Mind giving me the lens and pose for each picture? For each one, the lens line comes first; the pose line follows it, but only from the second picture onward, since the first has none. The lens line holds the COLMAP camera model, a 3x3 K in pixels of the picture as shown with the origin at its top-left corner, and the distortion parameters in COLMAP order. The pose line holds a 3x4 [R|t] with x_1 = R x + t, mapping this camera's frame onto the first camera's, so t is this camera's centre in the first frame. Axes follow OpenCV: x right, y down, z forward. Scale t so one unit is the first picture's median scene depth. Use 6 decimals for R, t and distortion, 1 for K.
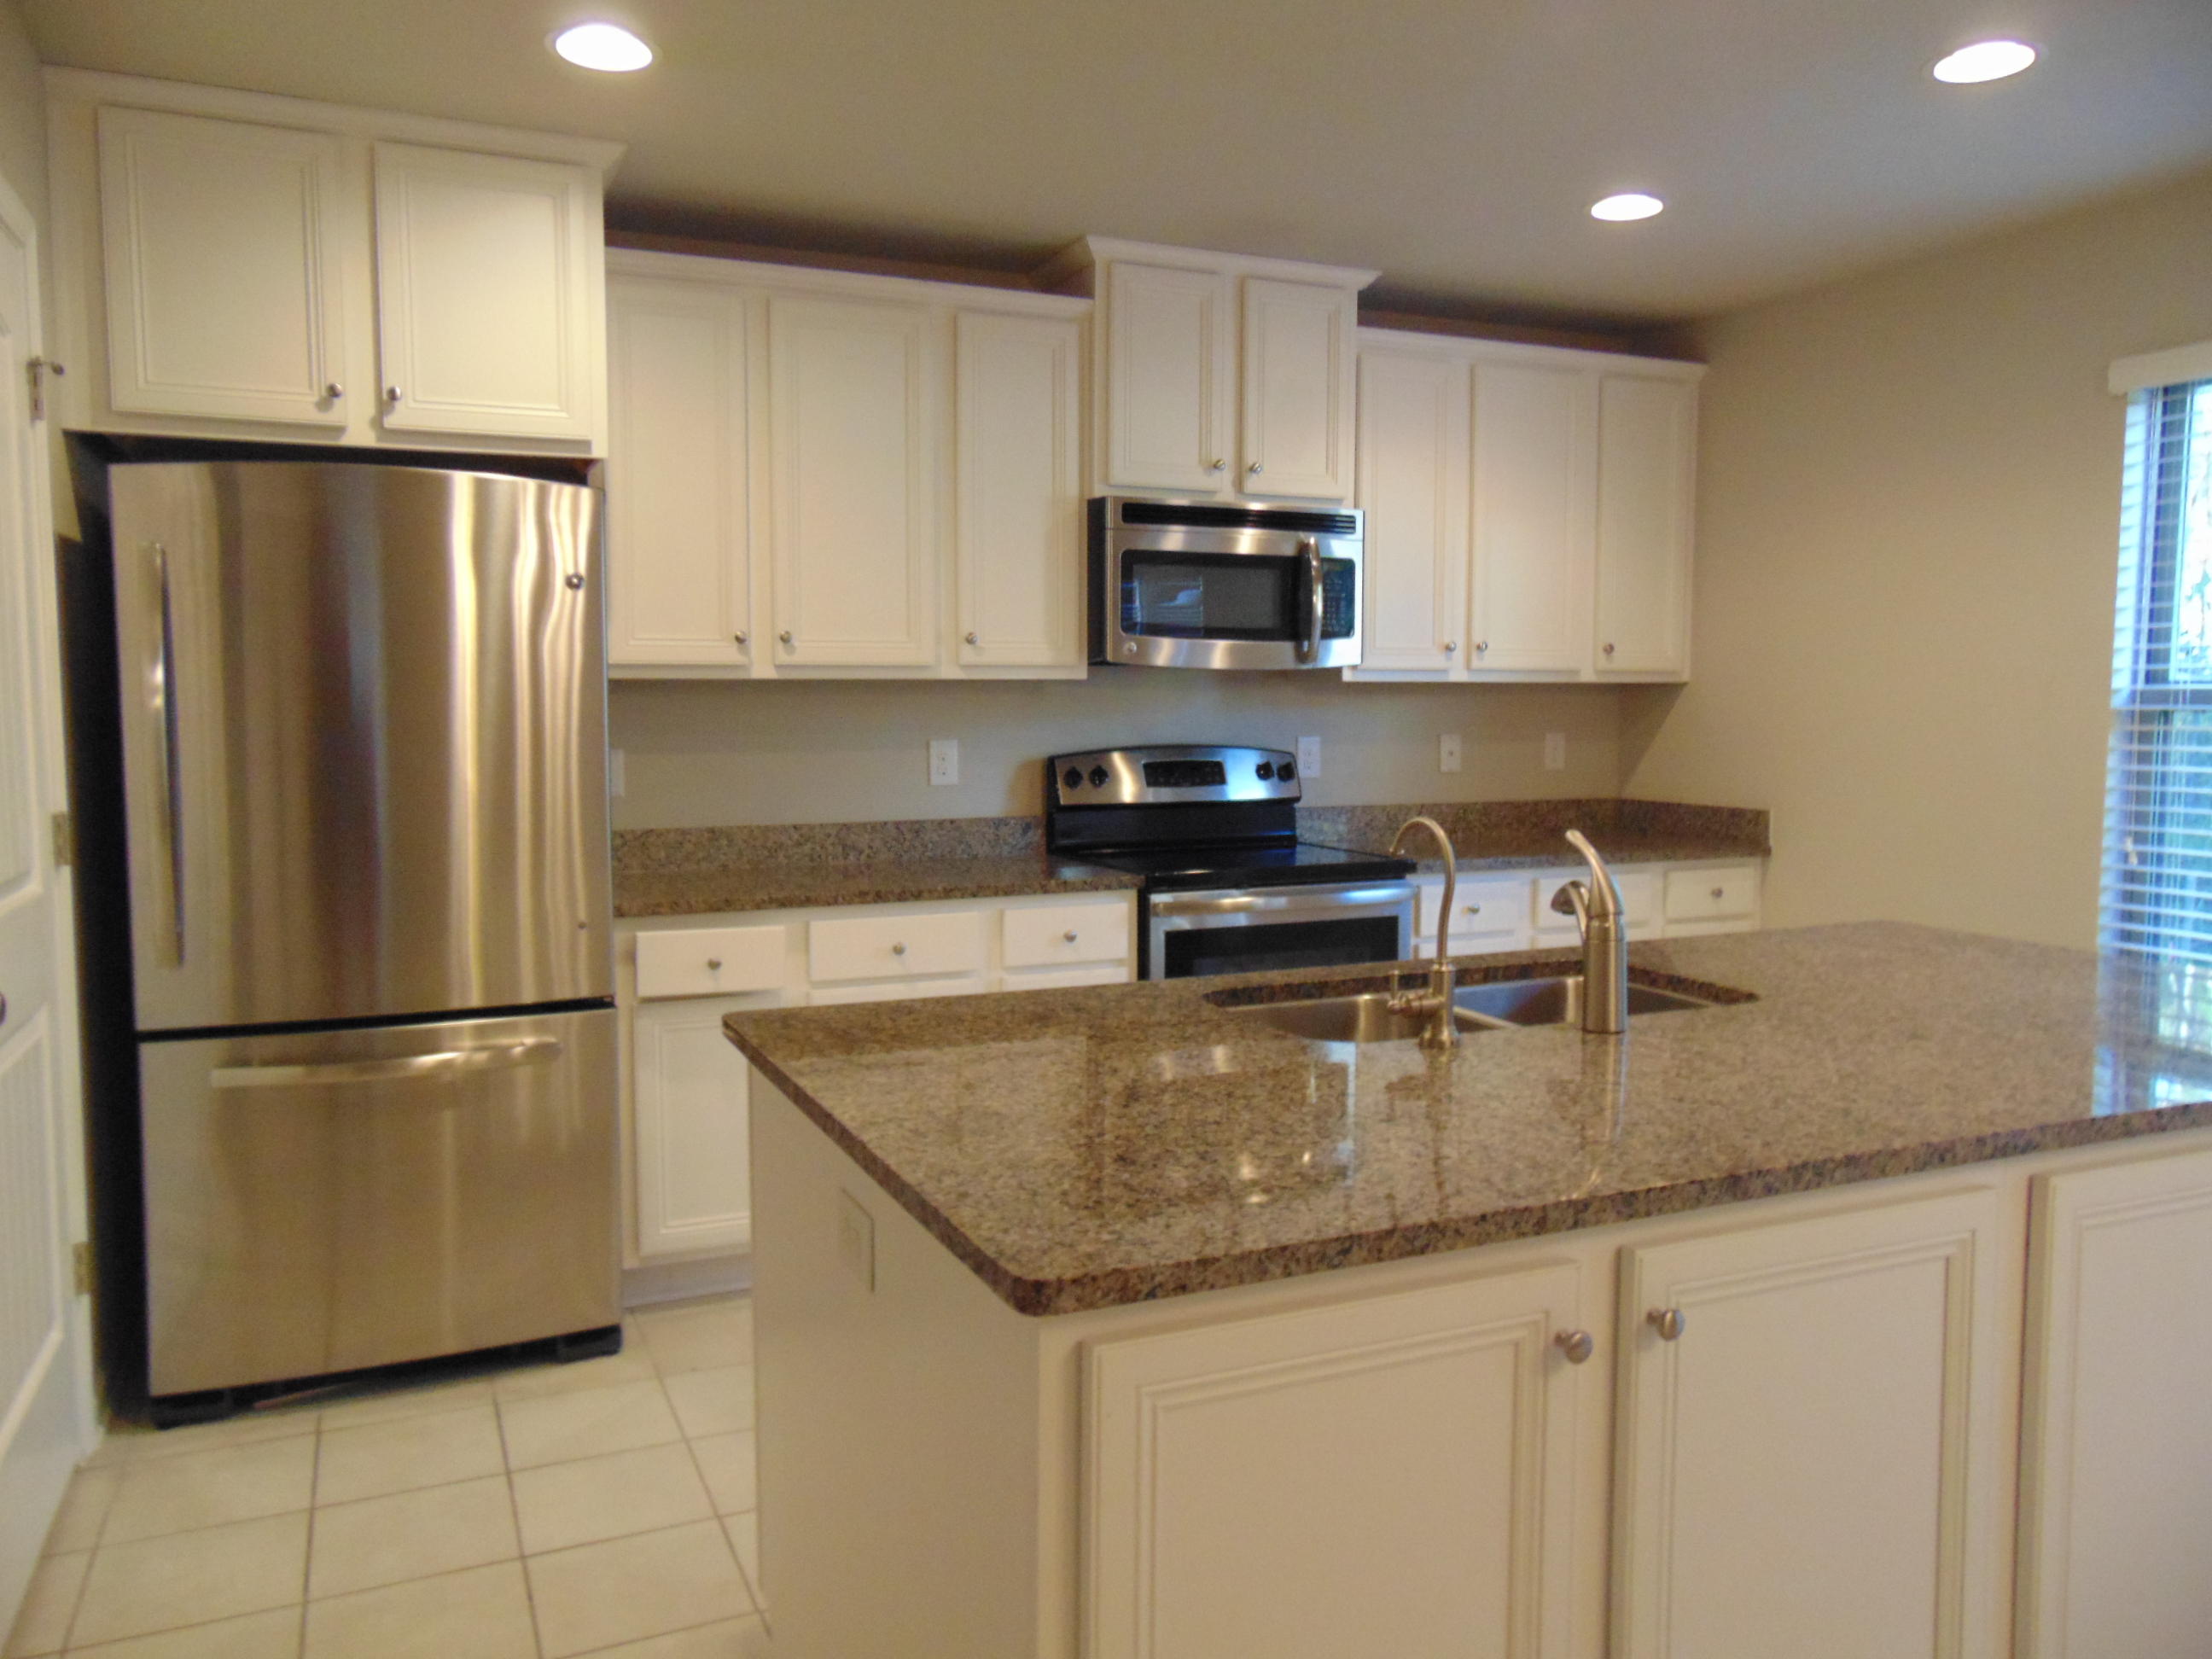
lens RADIAL K [[1644.1, 0, 1104.5], [0, 1644.1, 825.4], [0, 0, 1]] dist [-0.016183, 0.031676]
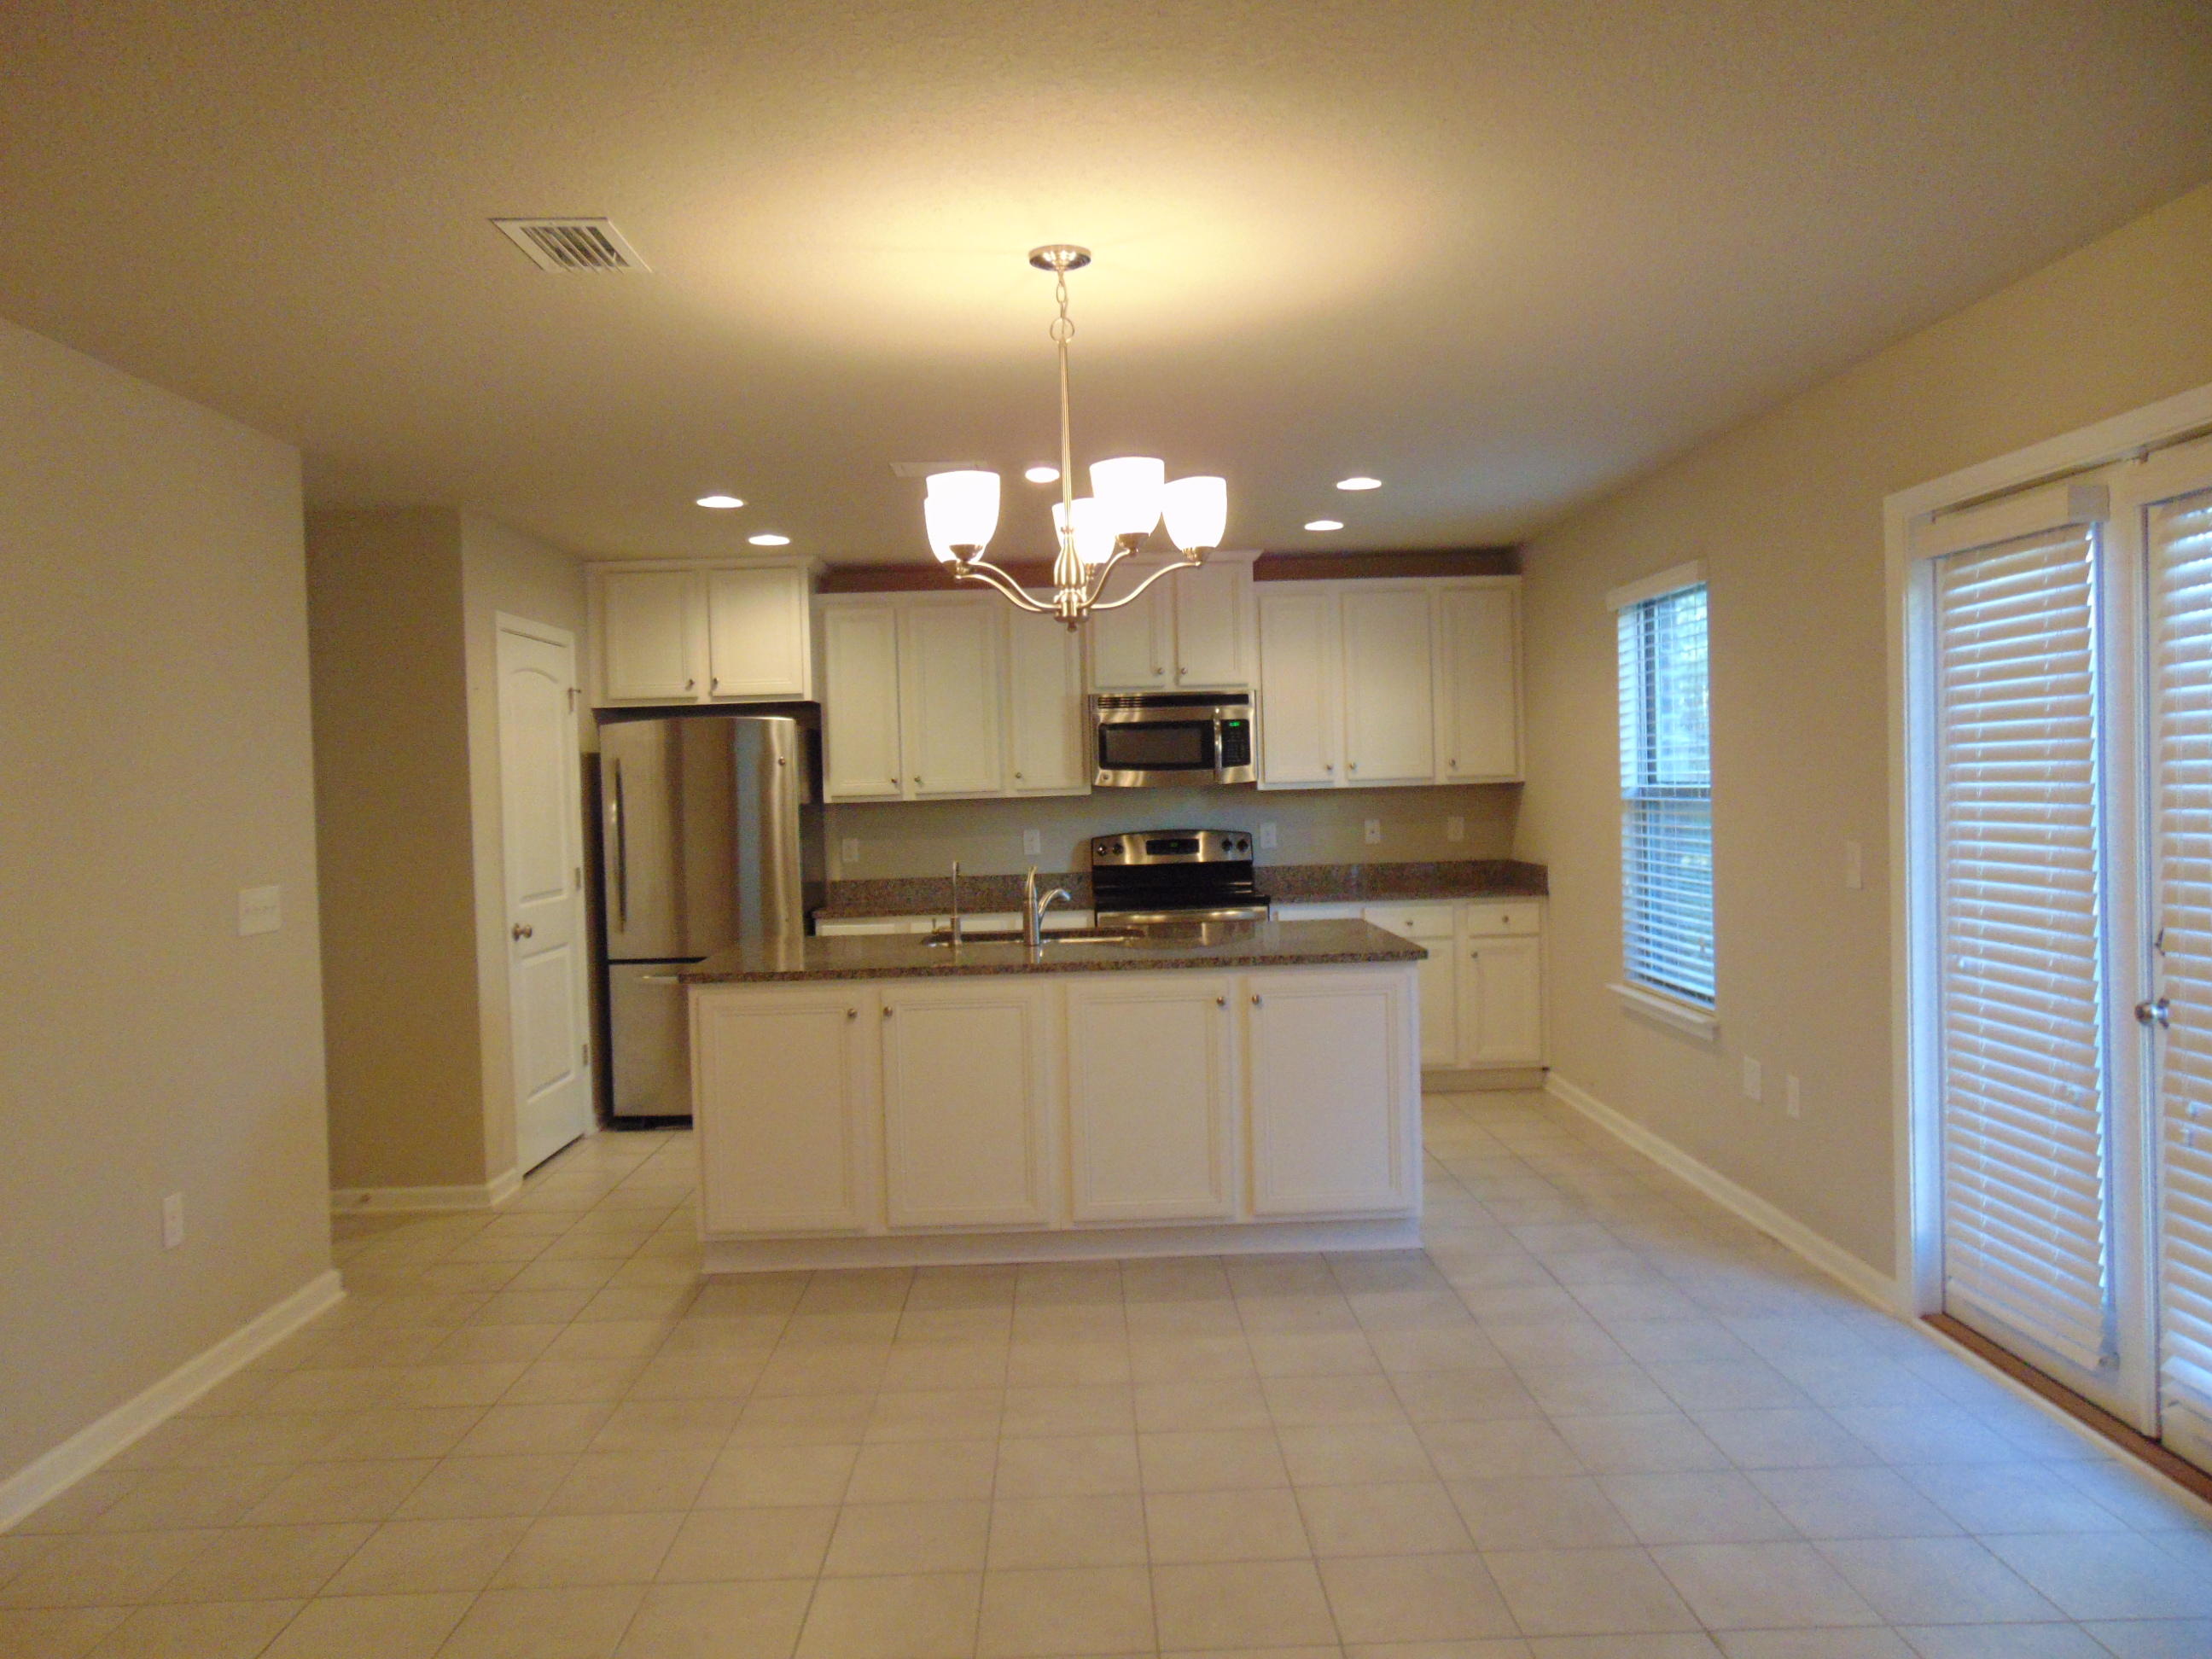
lens RADIAL K [[1644.1, 0, 1094.2], [0, 1644.1, 831.7], [0, 0, 1]] dist [-0.016183, 0.031676]
pose [[0.921449, -0.016350, -0.388155, 0.670683], [-0.001892, 0.998913, -0.046567, 0.034083], [0.388495, 0.043643, 0.920417, -0.630460]]
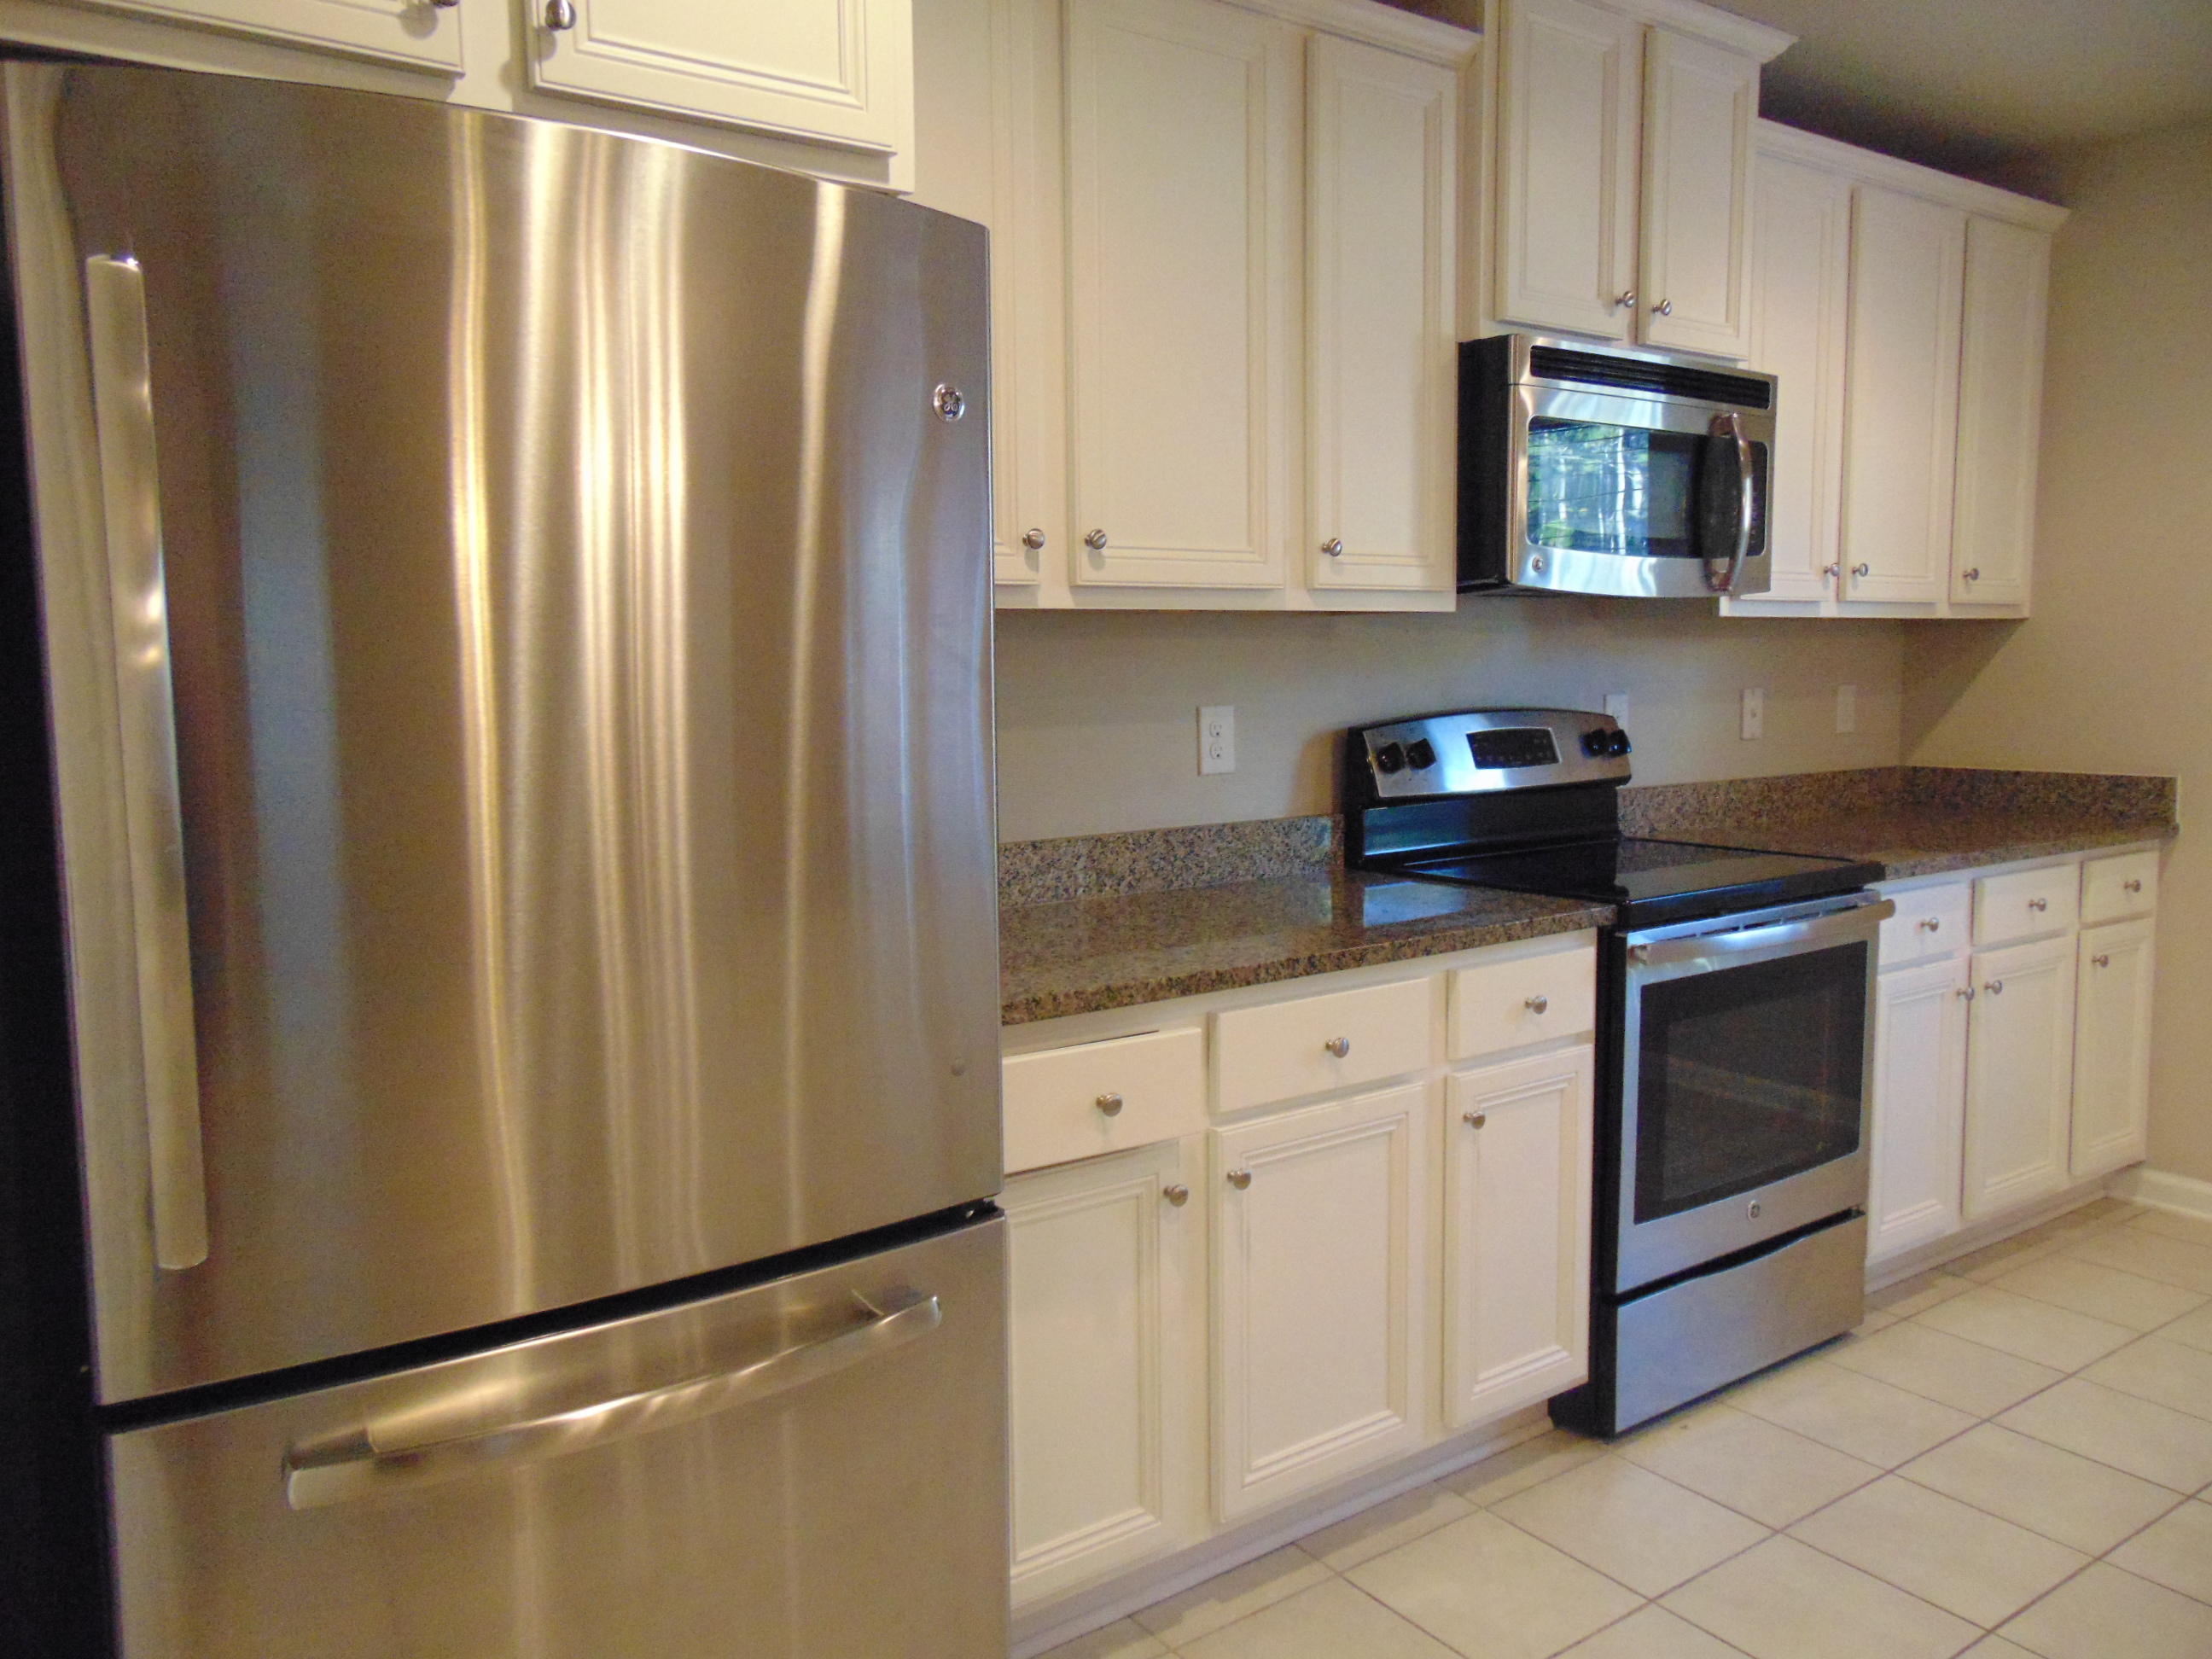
lens RADIAL K [[1644.1, 0, 1119.9], [0, 1644.1, 813.4], [0, 0, 1]] dist [-0.016183, 0.031676]
pose [[0.979193, -0.029260, 0.200808, -0.276850], [0.026663, 0.999522, 0.015626, -0.020110], [-0.201170, -0.009947, 0.979506, 0.357707]]
